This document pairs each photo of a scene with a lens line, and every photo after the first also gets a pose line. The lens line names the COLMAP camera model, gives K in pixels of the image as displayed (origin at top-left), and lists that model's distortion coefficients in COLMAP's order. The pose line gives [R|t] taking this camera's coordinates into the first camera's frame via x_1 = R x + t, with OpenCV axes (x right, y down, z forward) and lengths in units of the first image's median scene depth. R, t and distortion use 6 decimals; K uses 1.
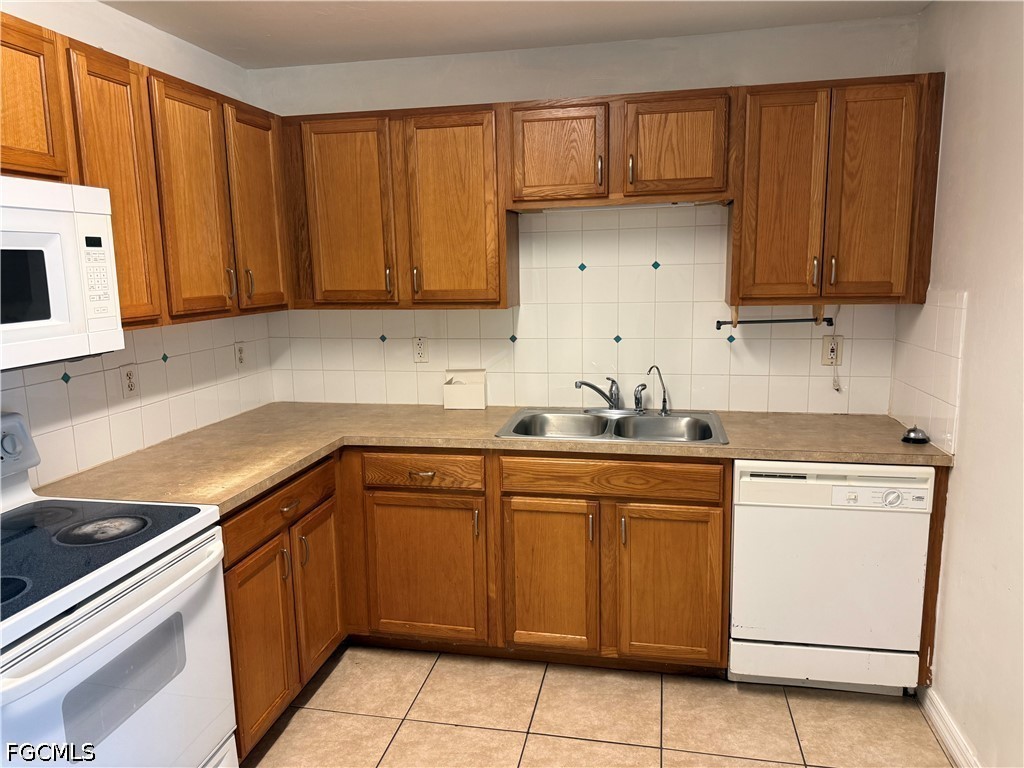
lens RADIAL K [[716.2, 0, 512.0], [0, 716.2, 384.0], [0, 0, 1]] dist [0.072885, -0.114157]
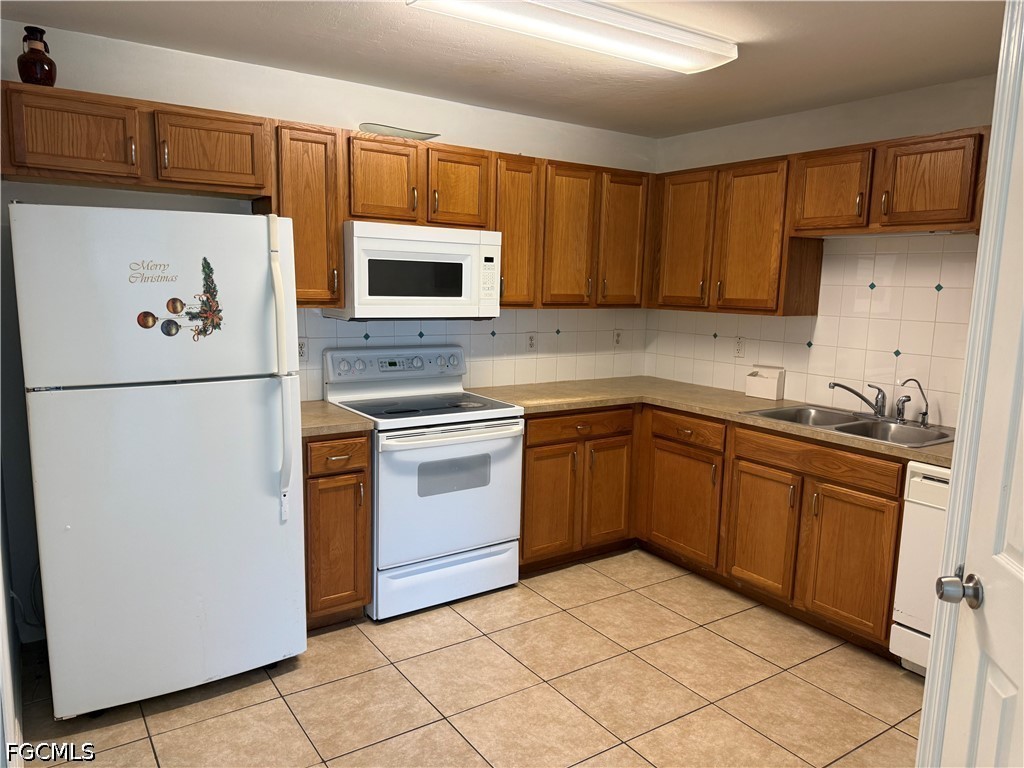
lens RADIAL K [[727.4, 0, 513.1], [0, 727.4, 389.2], [0, 0, 1]] dist [0.046602, -0.066166]
pose [[0.714023, 0.139232, -0.686138, 0.603280], [-0.150465, 0.987643, 0.043834, 0.036322], [0.683763, 0.071942, 0.726150, -0.246156]]
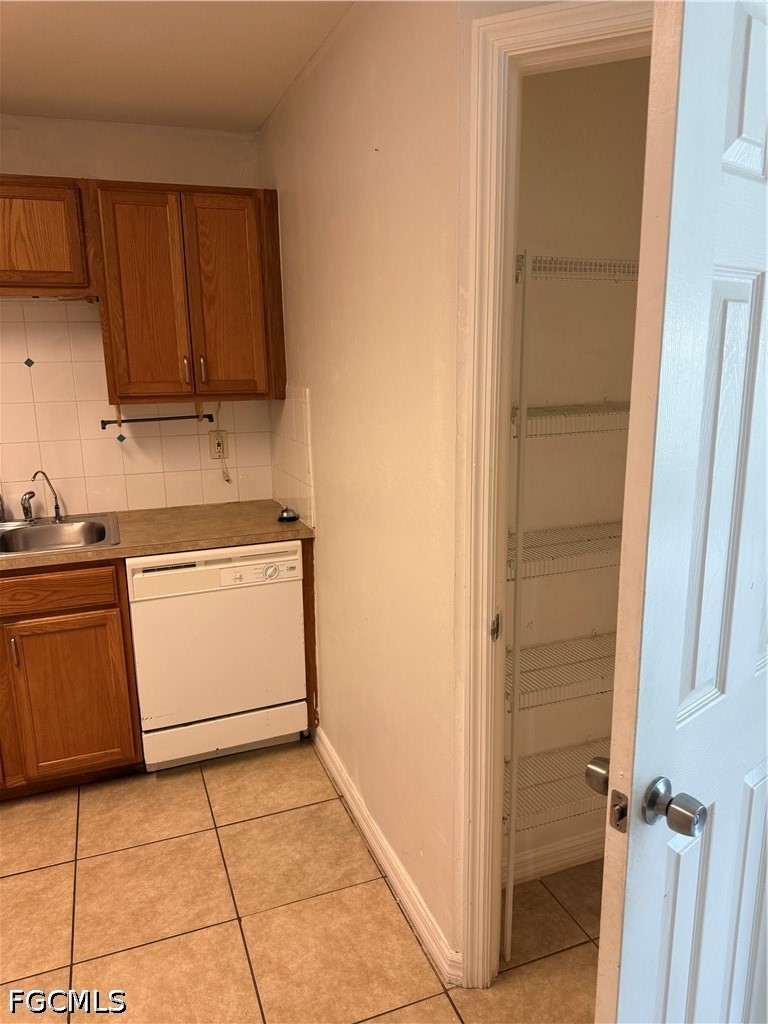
lens RADIAL K [[716.2, 0, 381.1], [0, 716.2, 515.0], [0, 0, 1]] dist [0.072885, -0.114157]
pose [[0.842996, -0.112151, 0.526099, 0.082078], [0.088388, 0.993610, 0.070185, 0.004910], [-0.530609, -0.012665, 0.847522, -0.041561]]
